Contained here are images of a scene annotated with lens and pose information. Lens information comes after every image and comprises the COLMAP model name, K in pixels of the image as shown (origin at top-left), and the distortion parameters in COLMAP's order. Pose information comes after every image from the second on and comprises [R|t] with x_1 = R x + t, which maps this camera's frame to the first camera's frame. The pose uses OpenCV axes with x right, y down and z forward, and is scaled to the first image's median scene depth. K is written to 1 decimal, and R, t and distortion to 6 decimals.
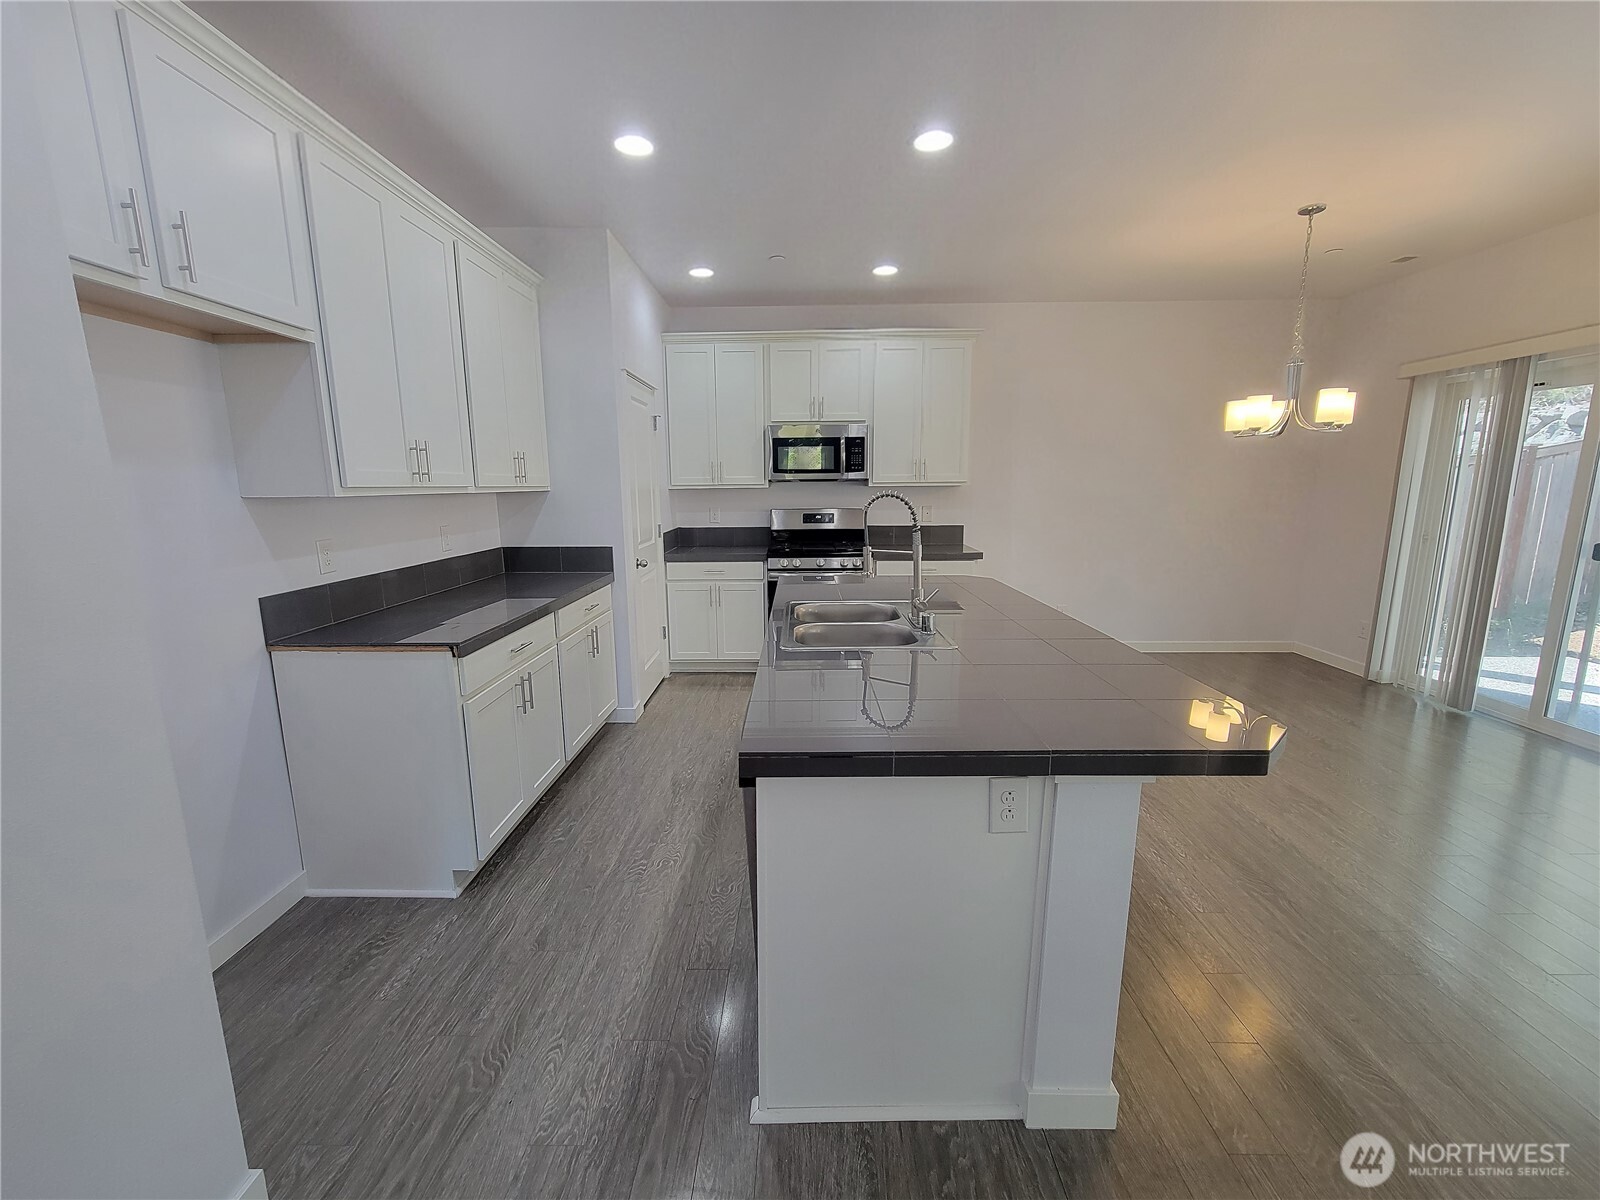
lens RADIAL K [[656.3, 0, 800.0], [0, 656.3, 600.0], [0, 0, 1]] dist [-0.000780, 0.000120]
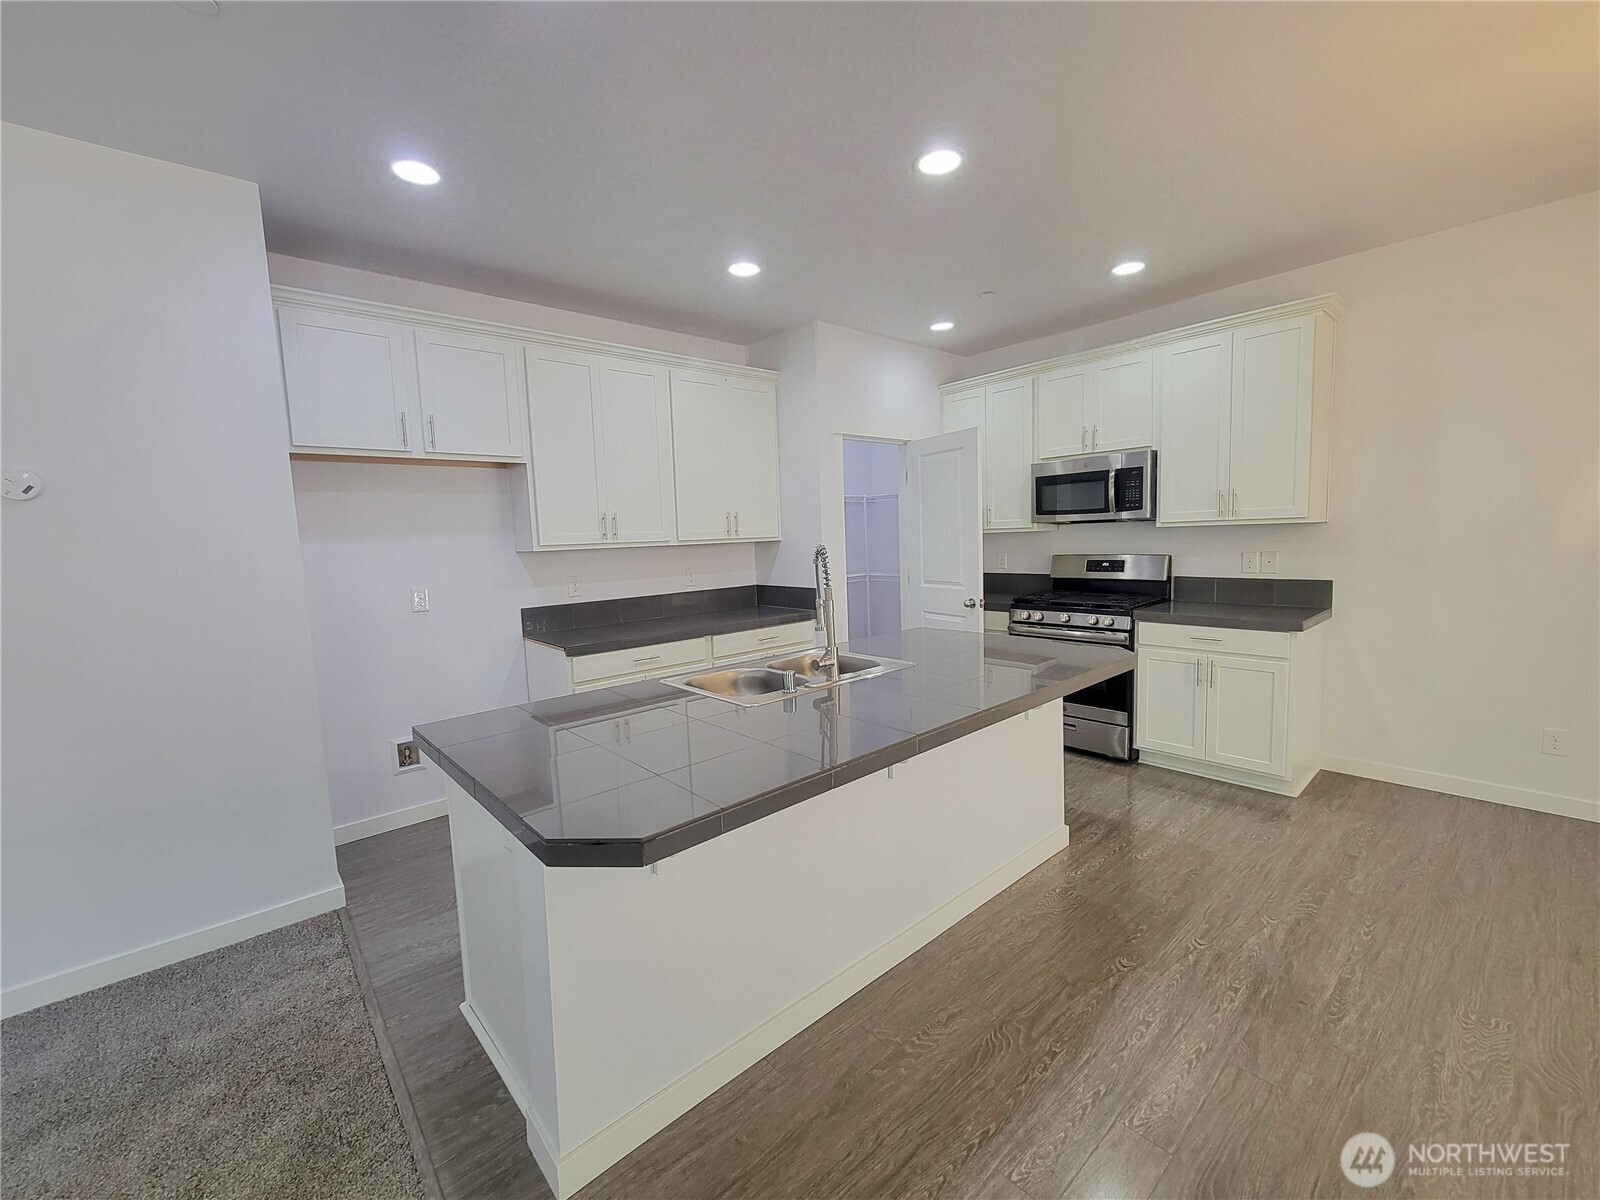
lens RADIAL K [[655.2, 0, 790.7], [0, 655.2, 599.0], [0, 0, 1]] dist [0.001896, -0.003237]
pose [[0.666742, 0.056944, -0.743110, 0.418905], [-0.100069, 0.994888, -0.013548, -0.033477], [0.738540, 0.083395, 0.669032, 0.159439]]
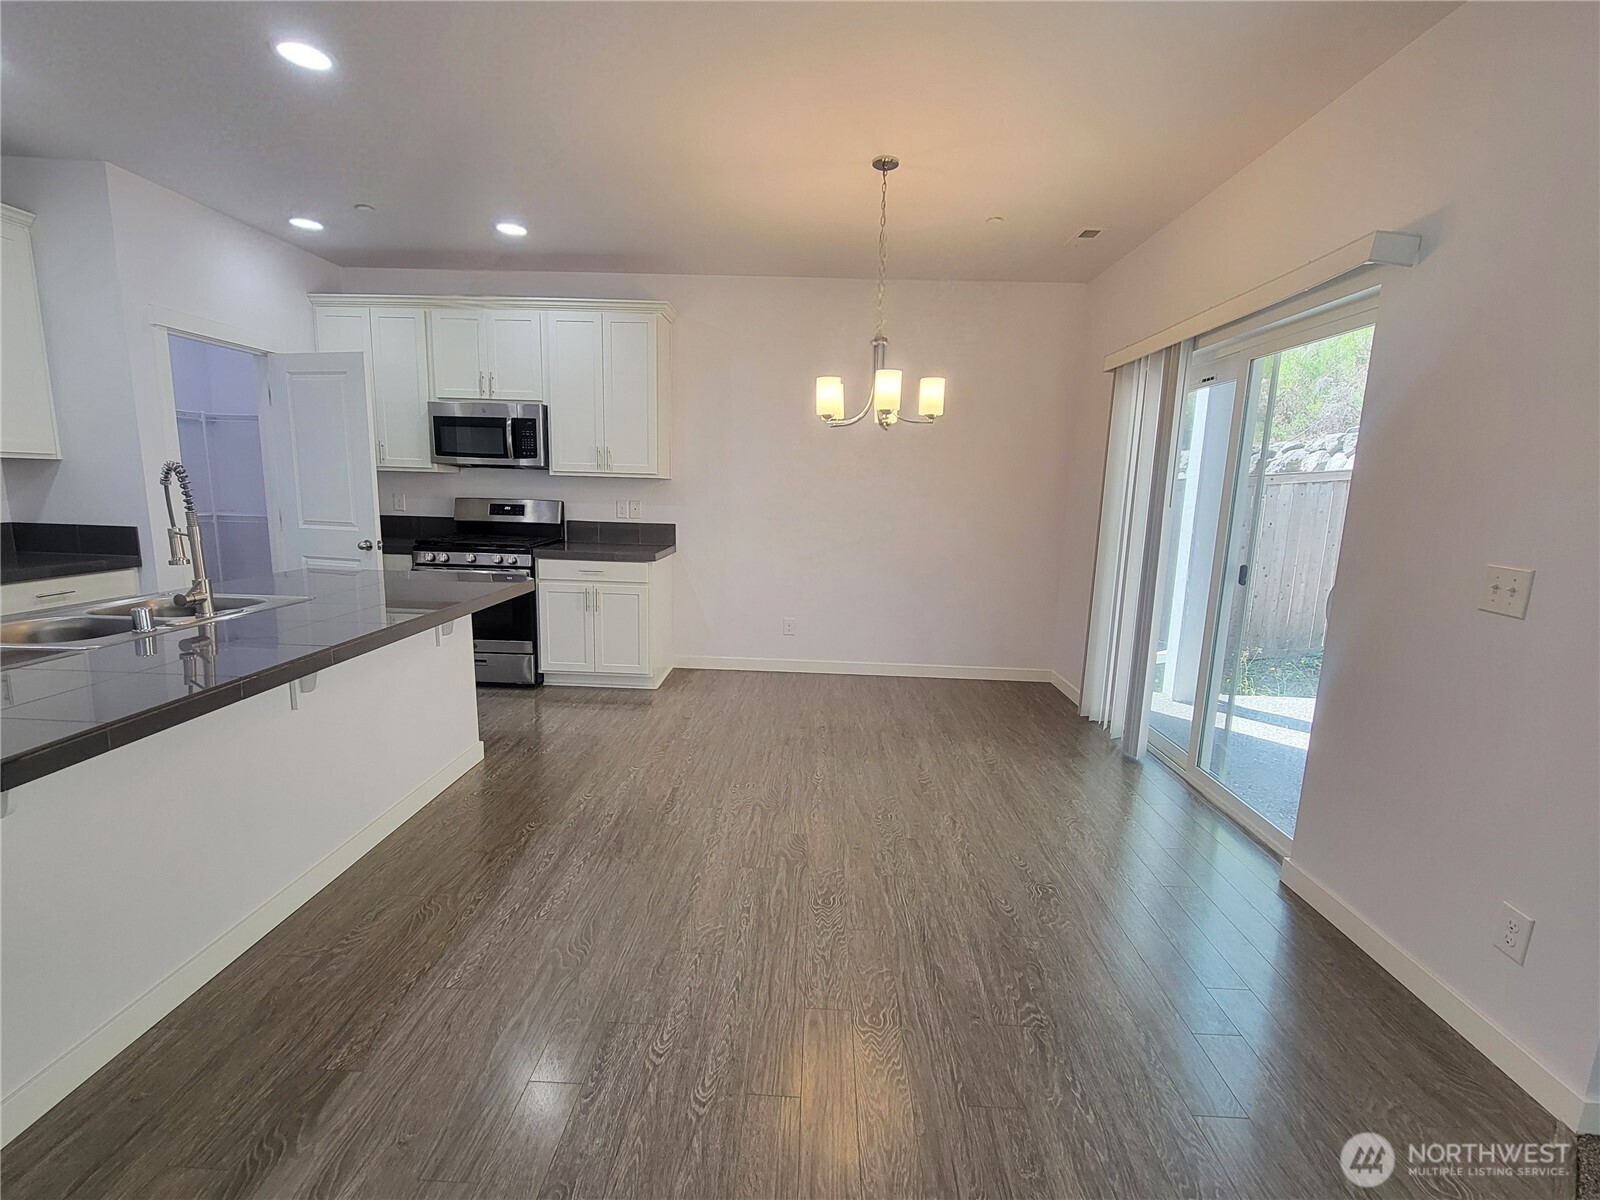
lens RADIAL K [[707.0, 0, 800.0], [0, 707.0, 600.0], [0, 0, 1]] dist [0.001252, 0.000635]
pose [[0.999218, 0.038955, -0.006835, 0.473339], [-0.039059, 0.999112, -0.015779, -0.003071], [0.006214, 0.016033, 0.999852, 0.052737]]
